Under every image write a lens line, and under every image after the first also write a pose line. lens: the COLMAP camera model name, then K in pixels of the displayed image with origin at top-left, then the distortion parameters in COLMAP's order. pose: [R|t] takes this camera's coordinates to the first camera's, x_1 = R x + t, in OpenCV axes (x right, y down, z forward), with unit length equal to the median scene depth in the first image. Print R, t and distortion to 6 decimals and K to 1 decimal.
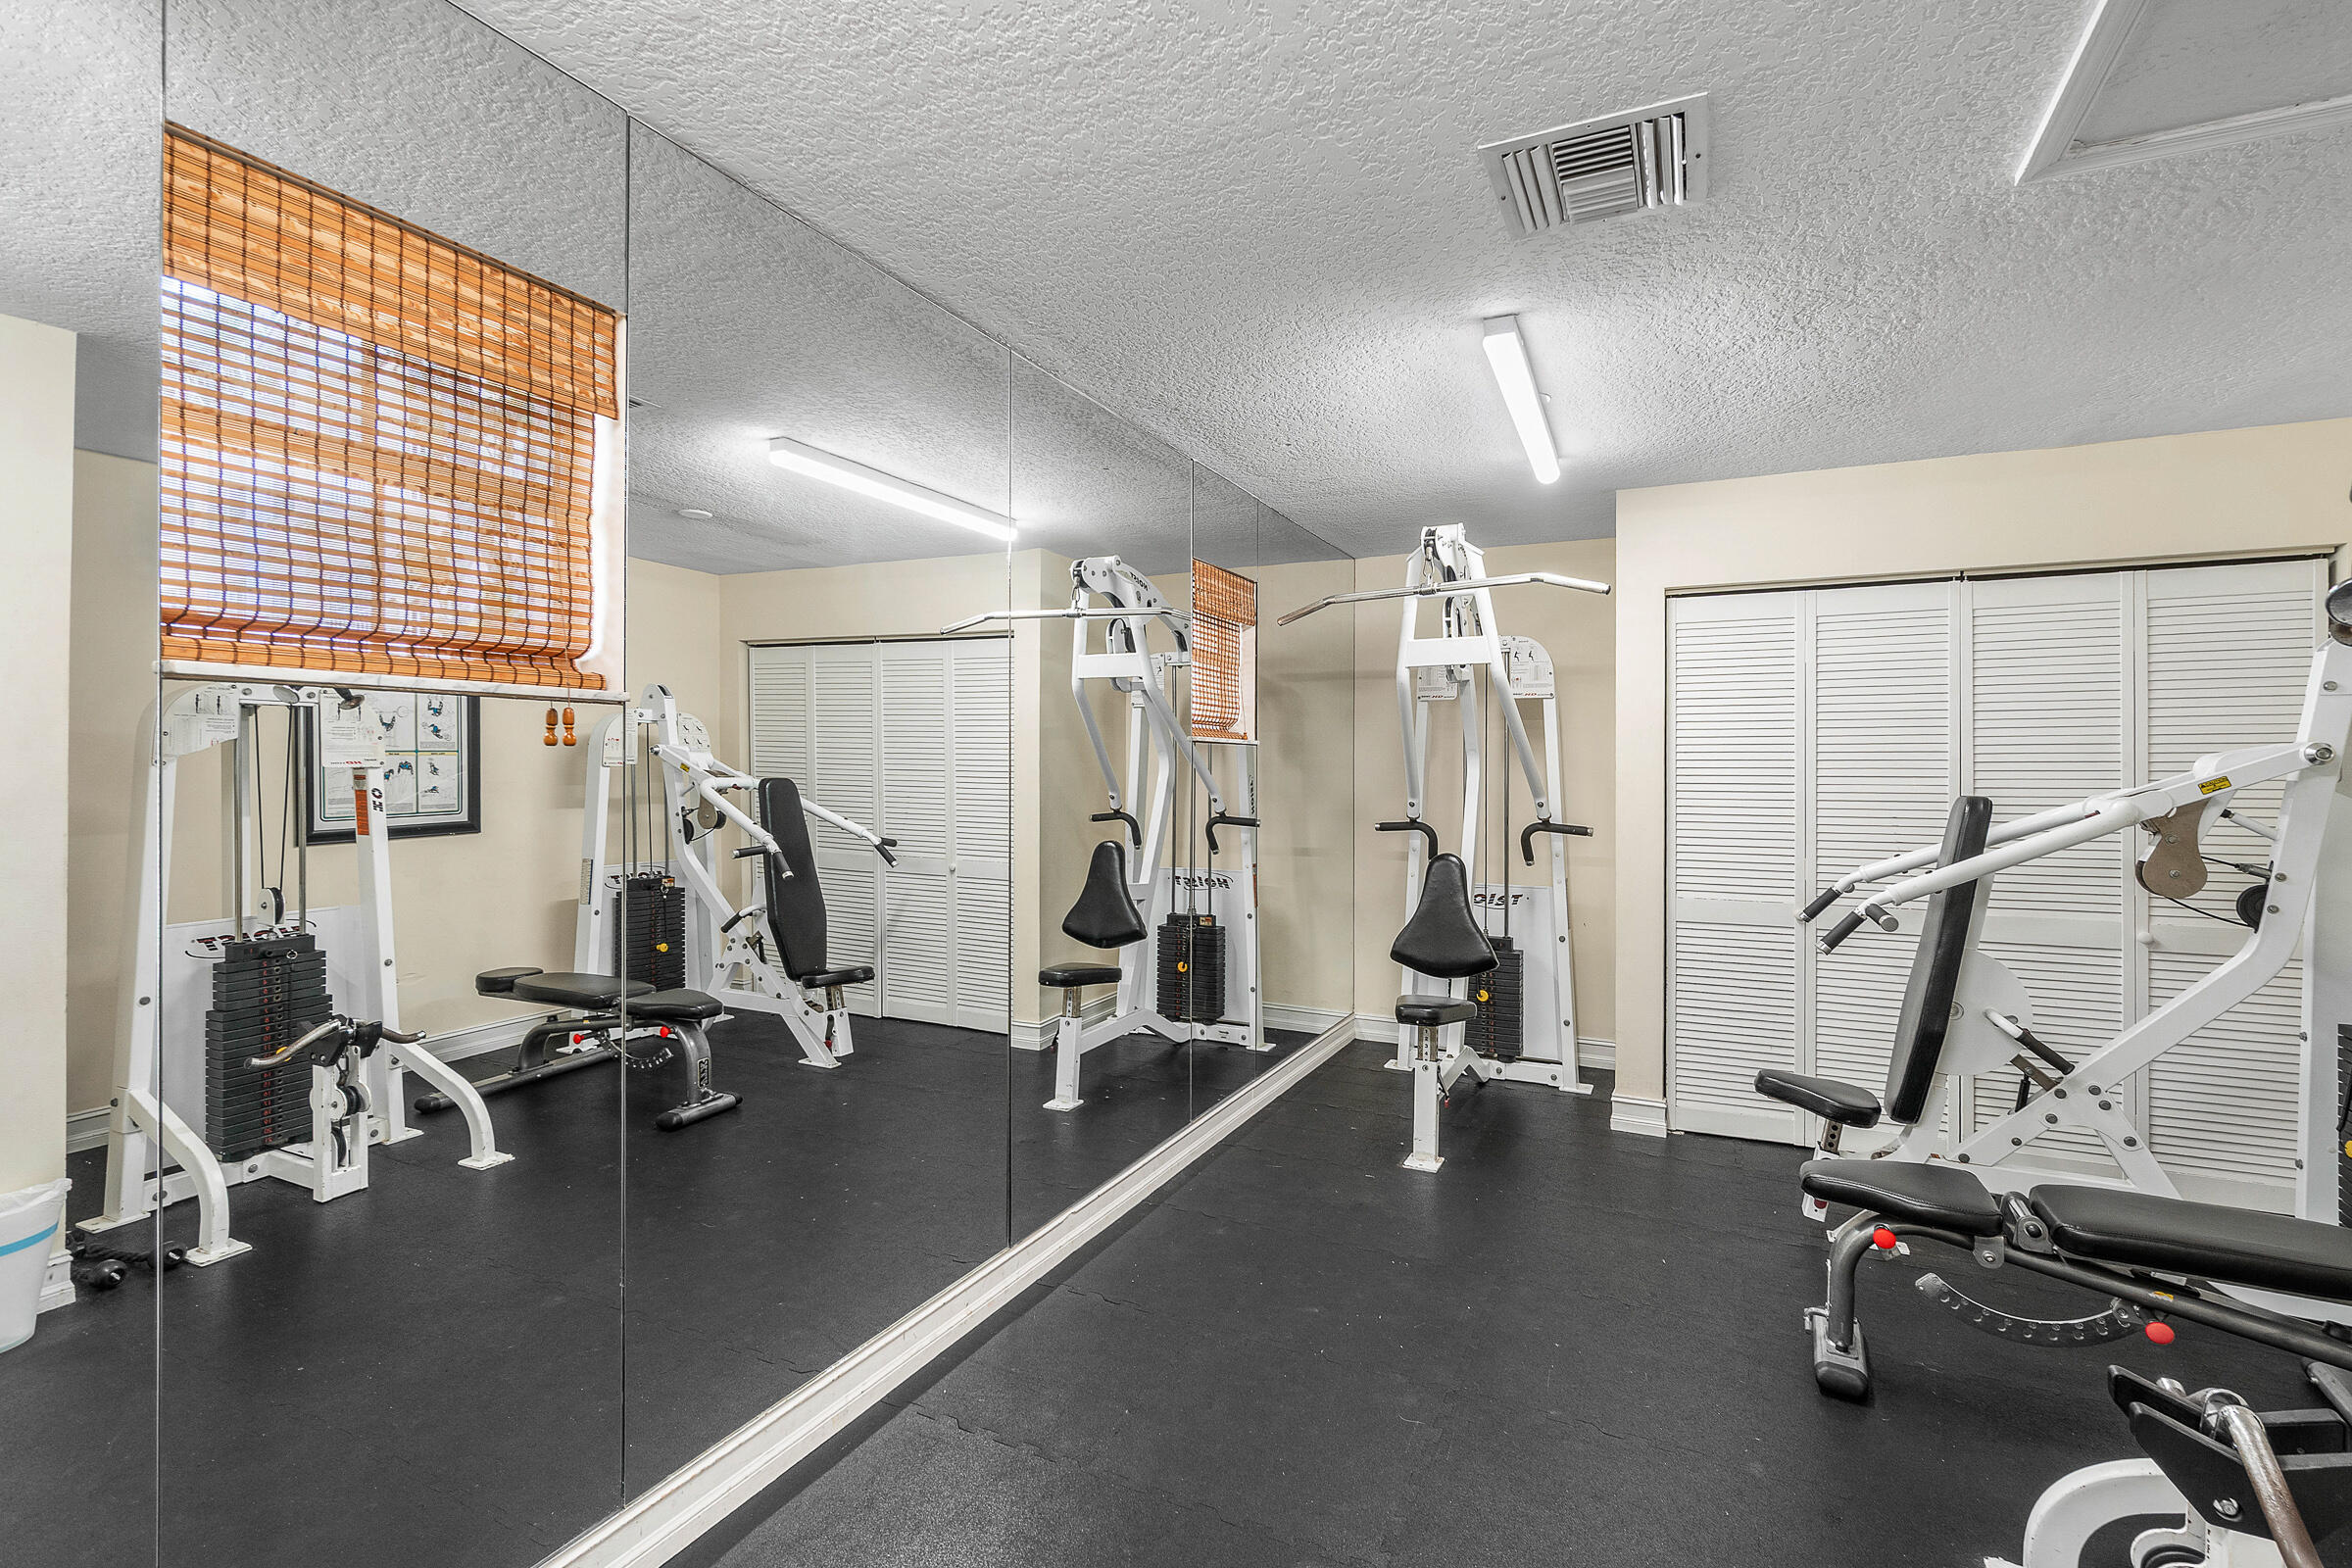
lens RADIAL K [[1057.4, 0, 1170.3], [0, 1057.4, 787.8], [0, 0, 1]] dist [-0.006133, 0.000516]
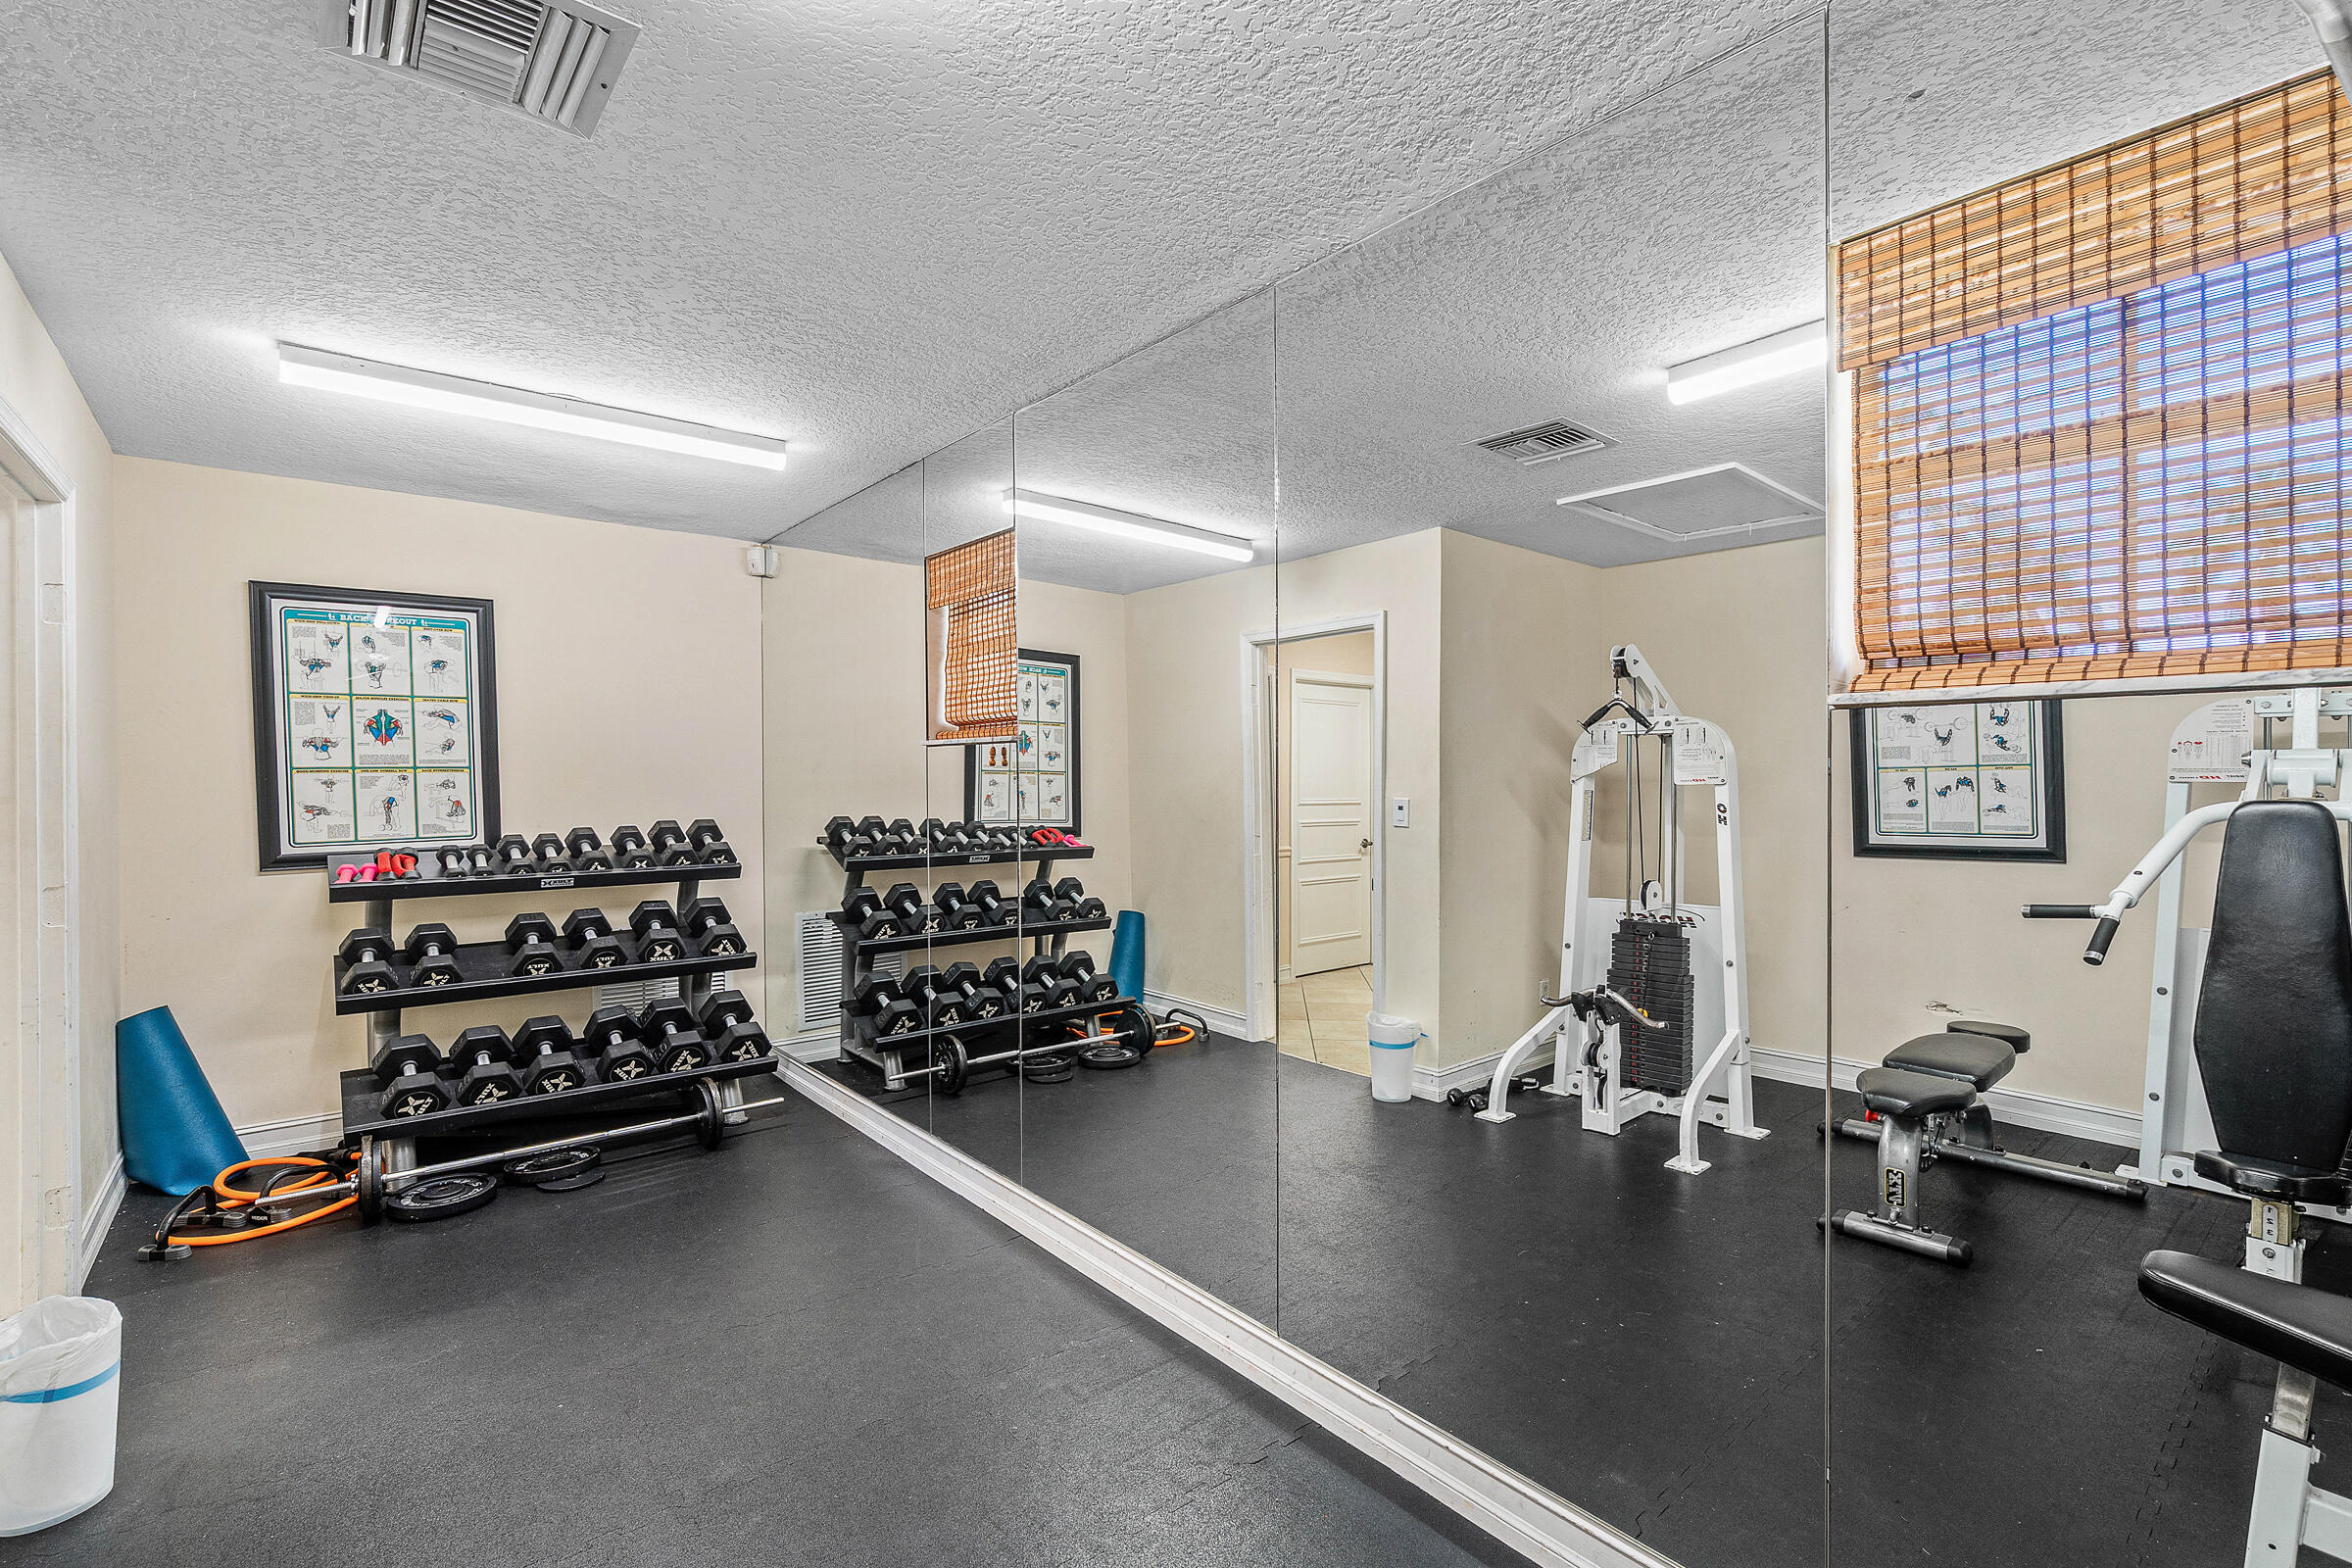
lens RADIAL K [[1057.4, 0, 1170.3], [0, 1057.4, 787.8], [0, 0, 1]] dist [-0.006133, 0.000516]
pose [[-0.408152, 0.006572, -0.912890, 0.403515], [-0.011813, 0.999852, 0.012480, -0.019156], [0.912837, 0.015878, -0.408014, 0.746953]]
